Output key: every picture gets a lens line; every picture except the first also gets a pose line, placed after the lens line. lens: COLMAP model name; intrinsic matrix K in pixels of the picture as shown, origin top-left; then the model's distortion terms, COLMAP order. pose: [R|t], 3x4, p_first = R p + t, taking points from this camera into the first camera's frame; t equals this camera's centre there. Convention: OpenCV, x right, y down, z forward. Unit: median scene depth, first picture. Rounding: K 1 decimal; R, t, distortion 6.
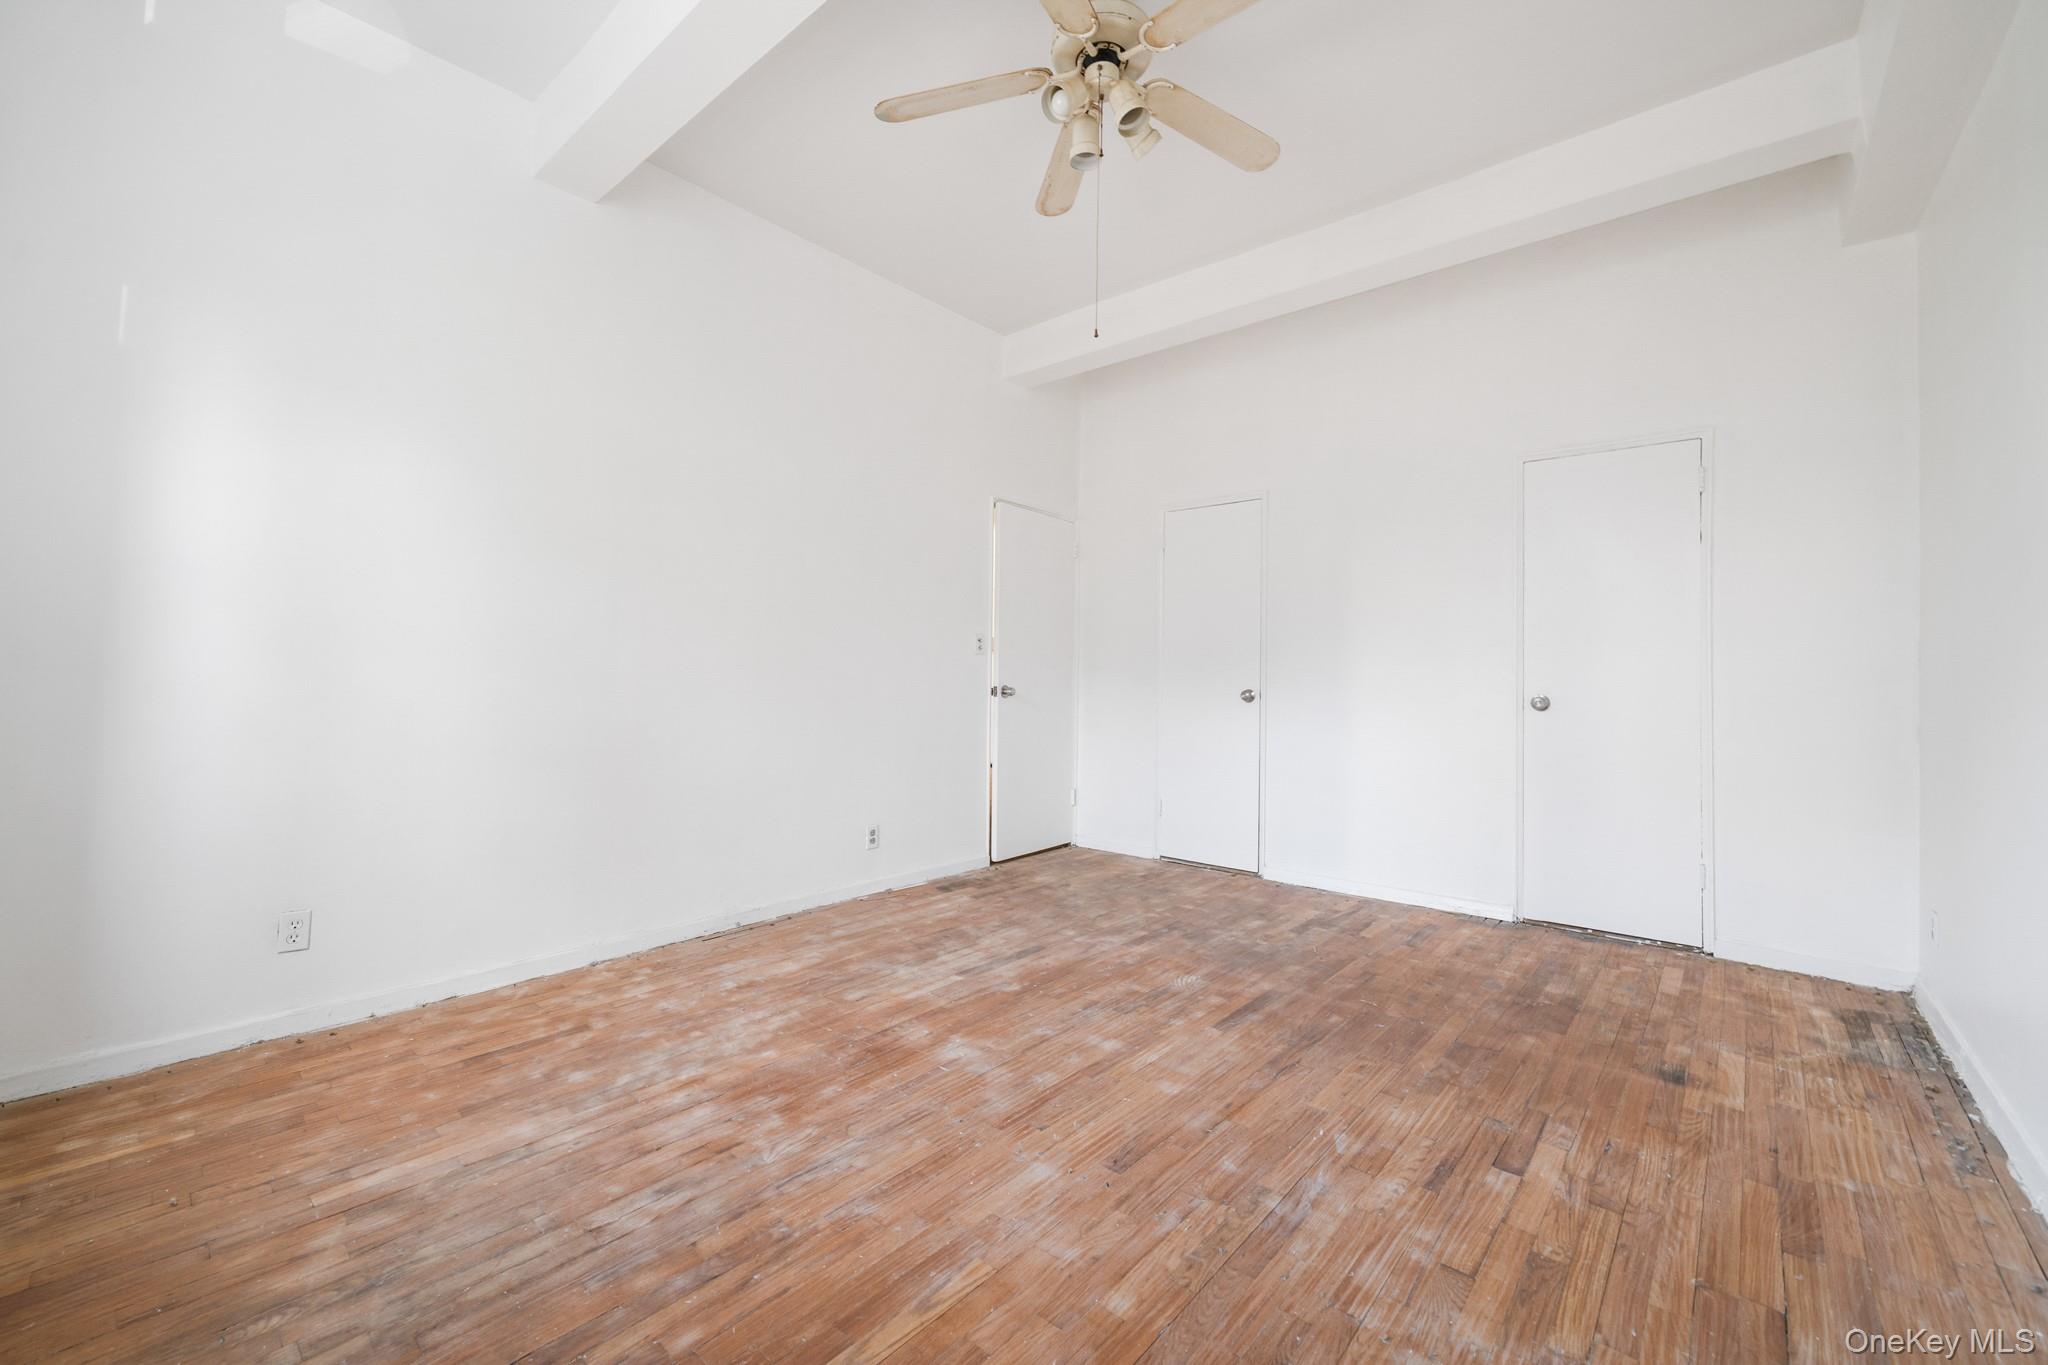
lens RADIAL K [[796.9, 0, 1035.5], [0, 796.9, 677.4], [0, 0, 1]] dist [-0.001432, -0.000267]
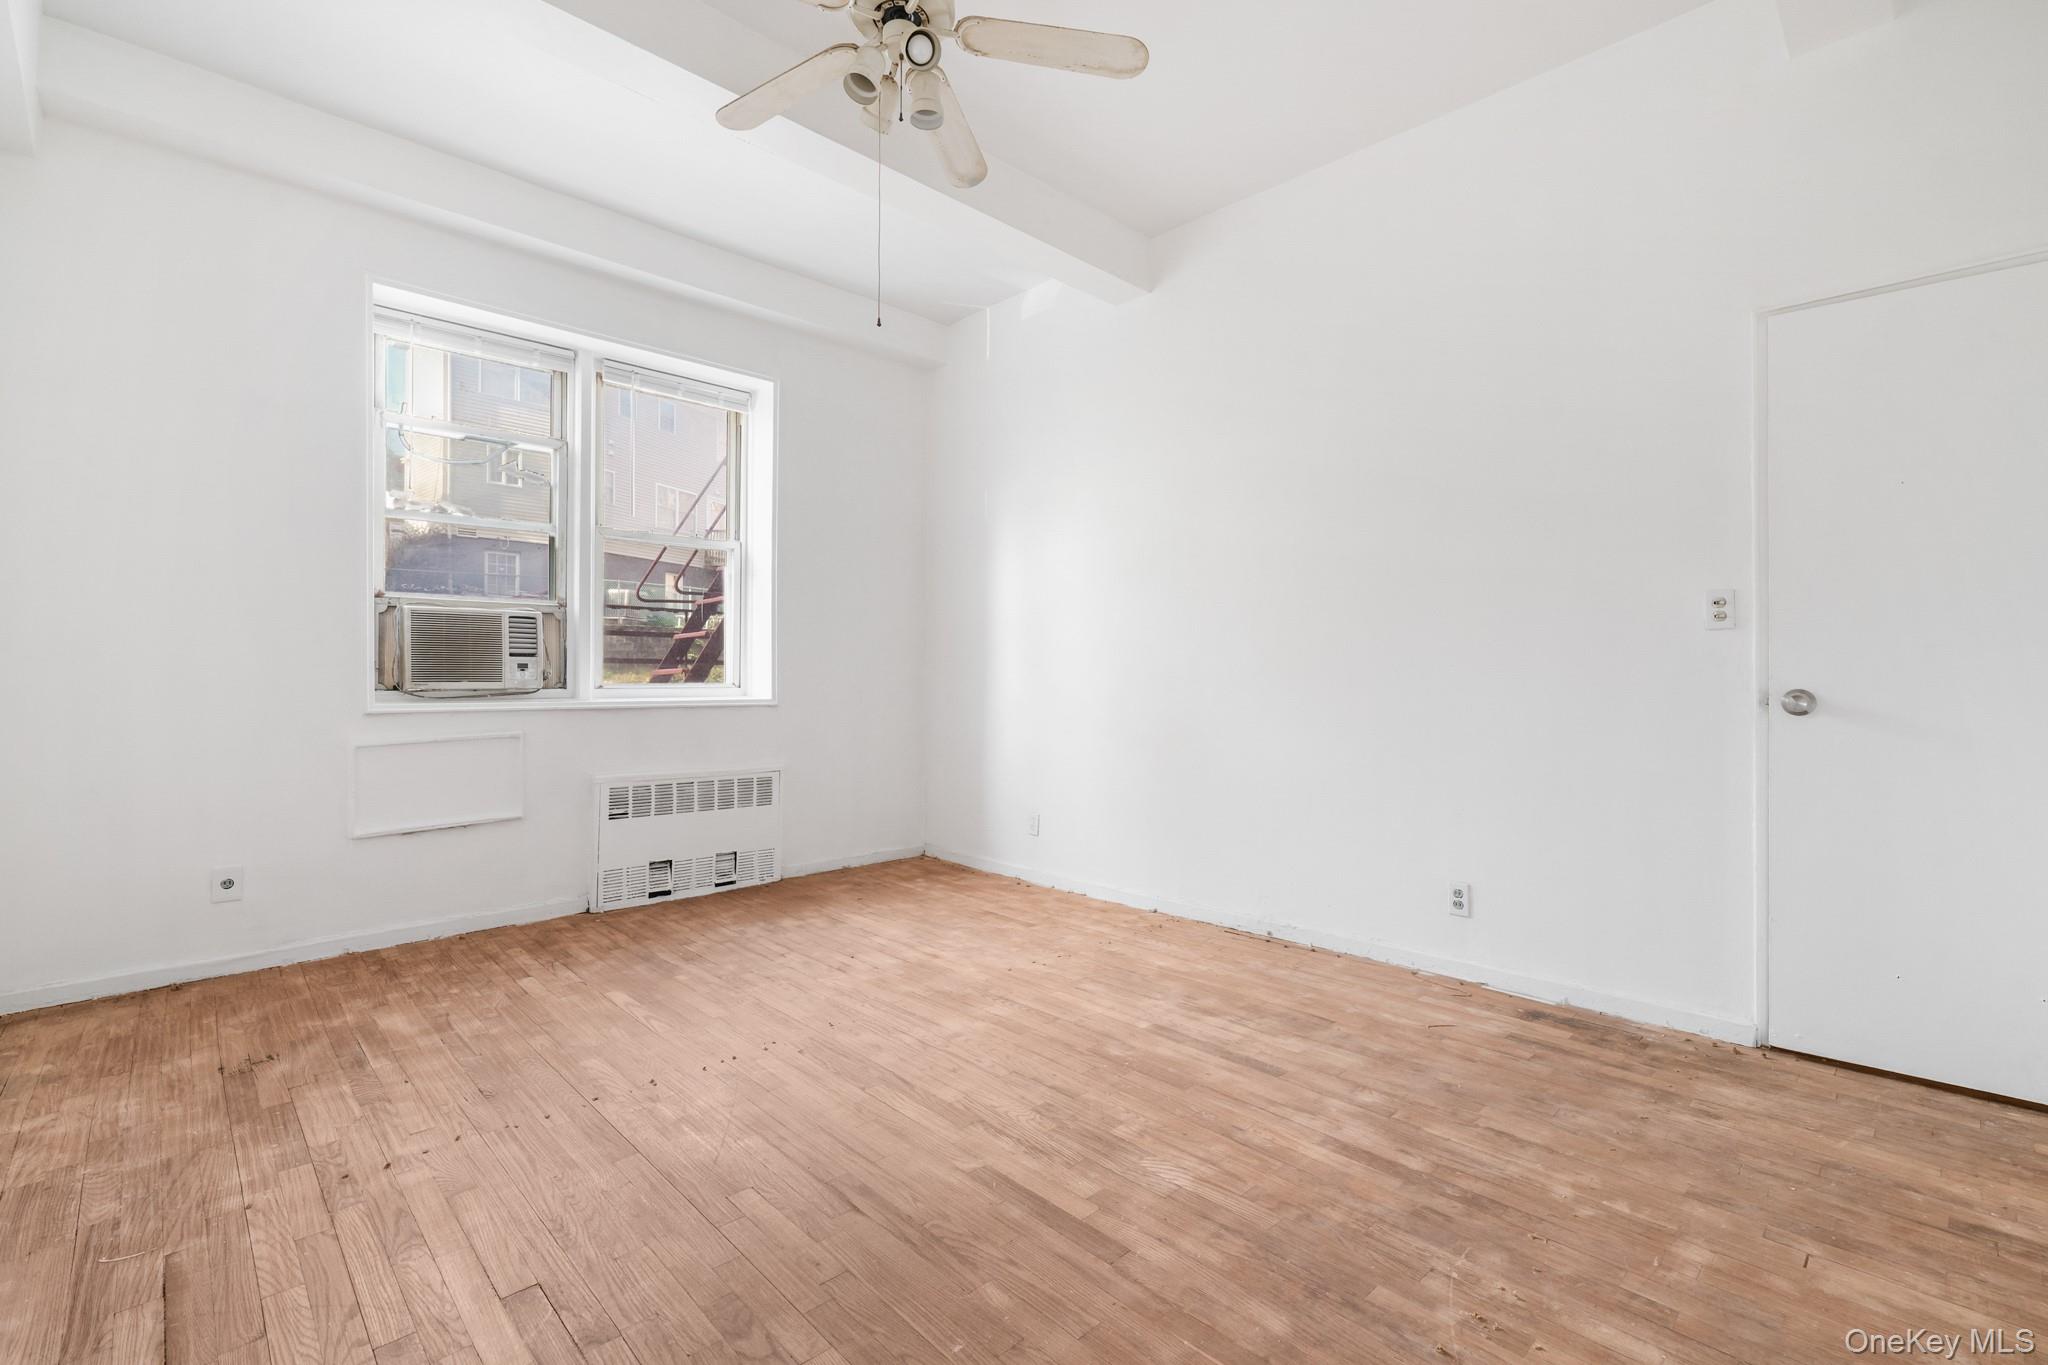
lens RADIAL K [[905.6, 0, 1038.8], [0, 905.6, 675.2], [0, 0, 1]] dist [-0.002542, 0.000528]
pose [[-0.067743, -0.011683, -0.997634, 0.965211], [0.001332, 0.999929, -0.011800, 0.014069], [0.997702, -0.002128, -0.067723, 1.041907]]
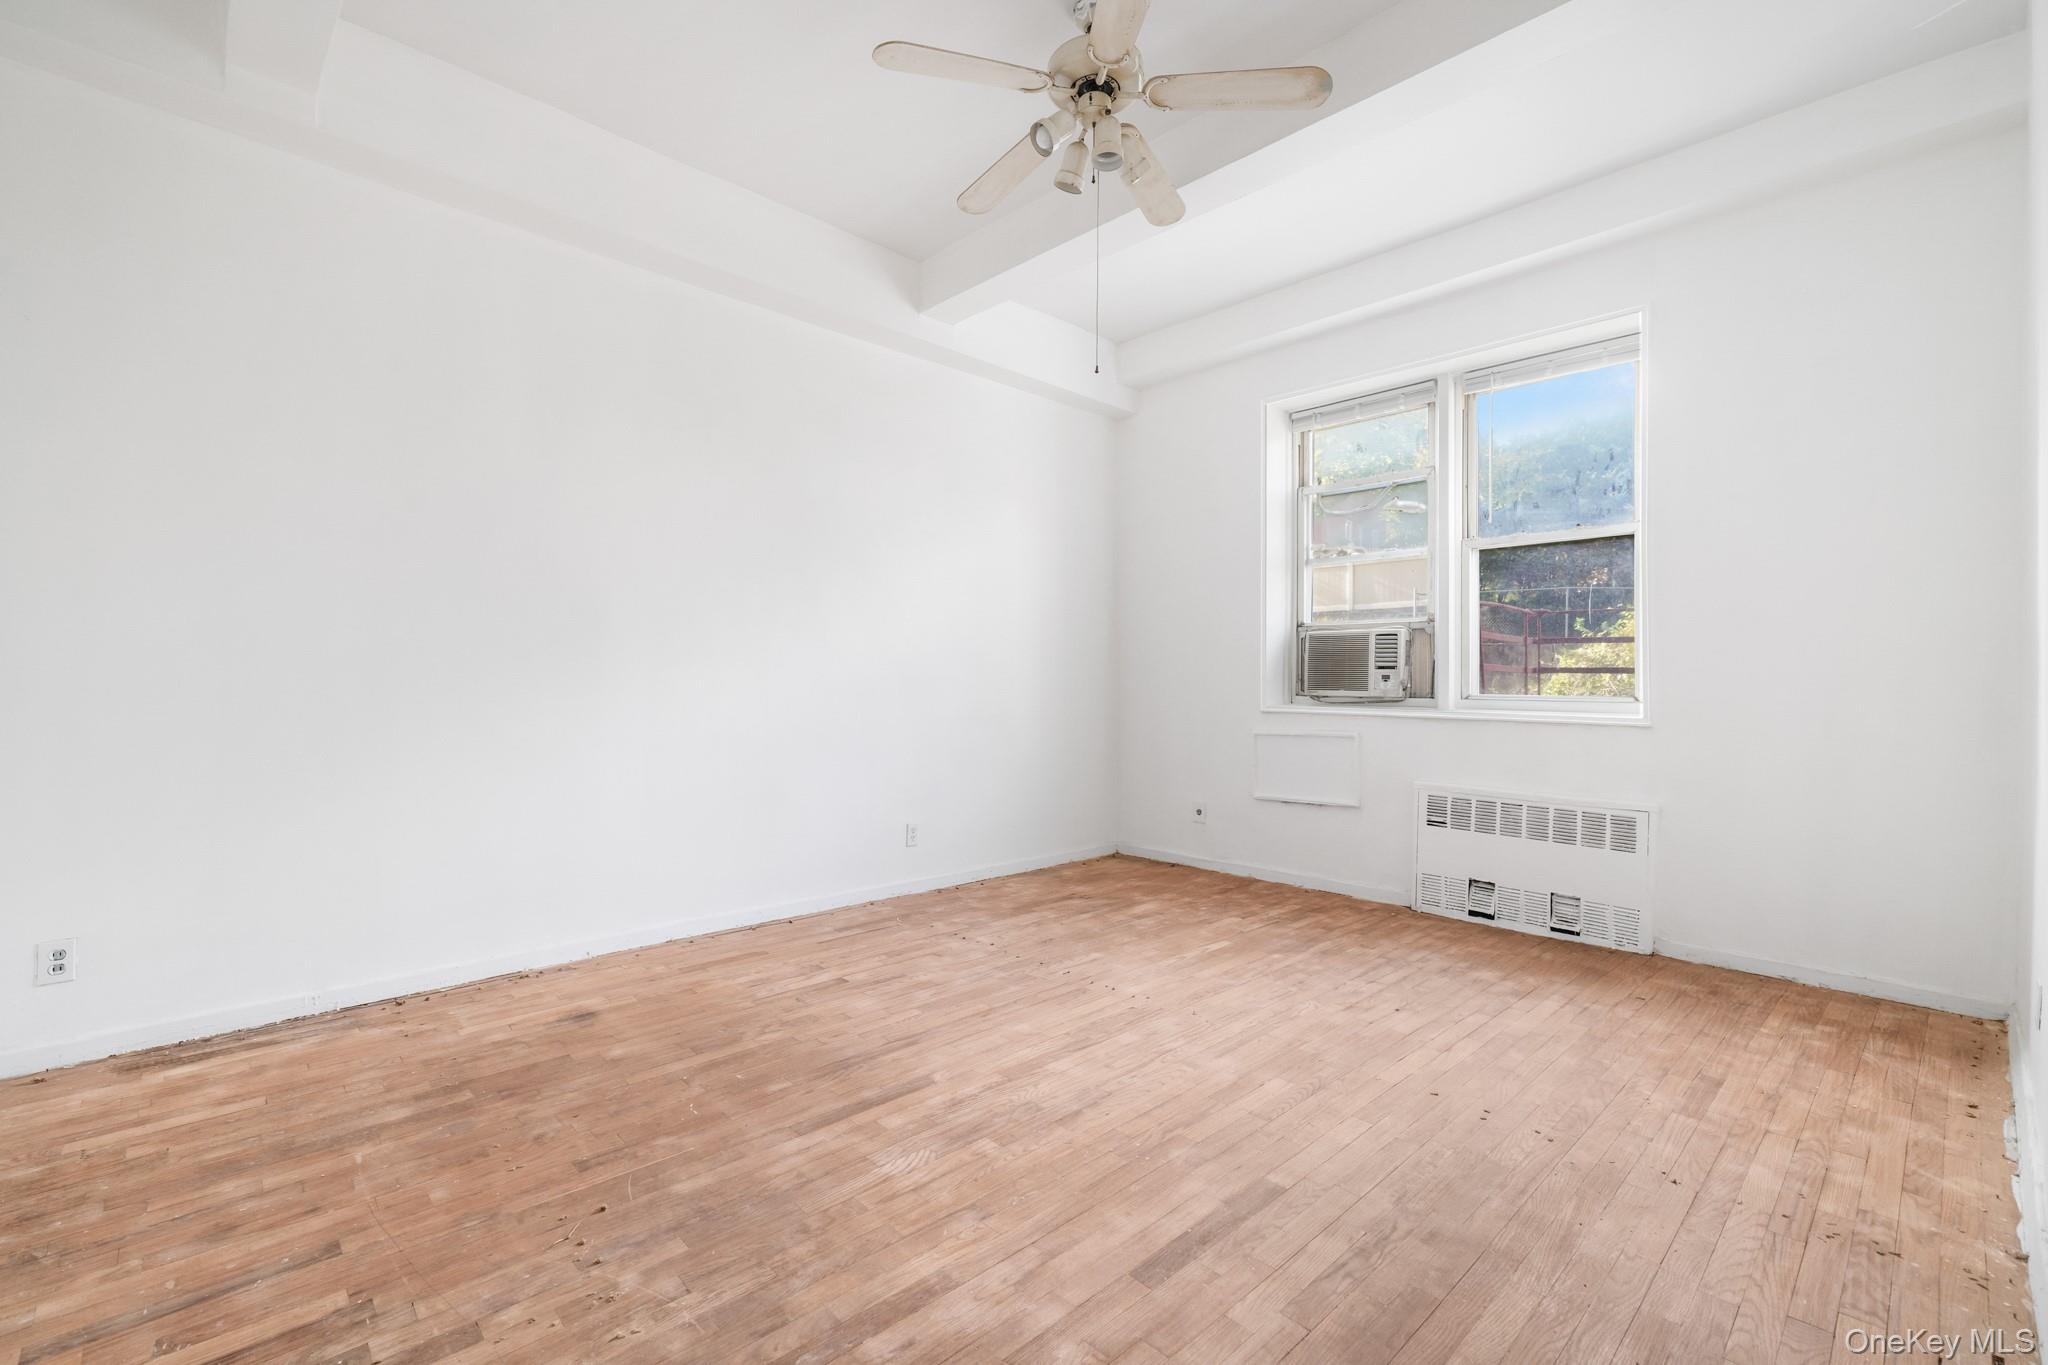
lens RADIAL K [[905.6, 0, 1027.5], [0, 905.6, 687.9], [0, 0, 1]] dist [-0.002542, 0.000528]
pose [[-0.995216, -0.020406, 0.095541, 0.035927], [-0.020002, 0.999786, 0.005190, 0.004593], [-0.095626, 0.003255, -0.995412, 1.857097]]
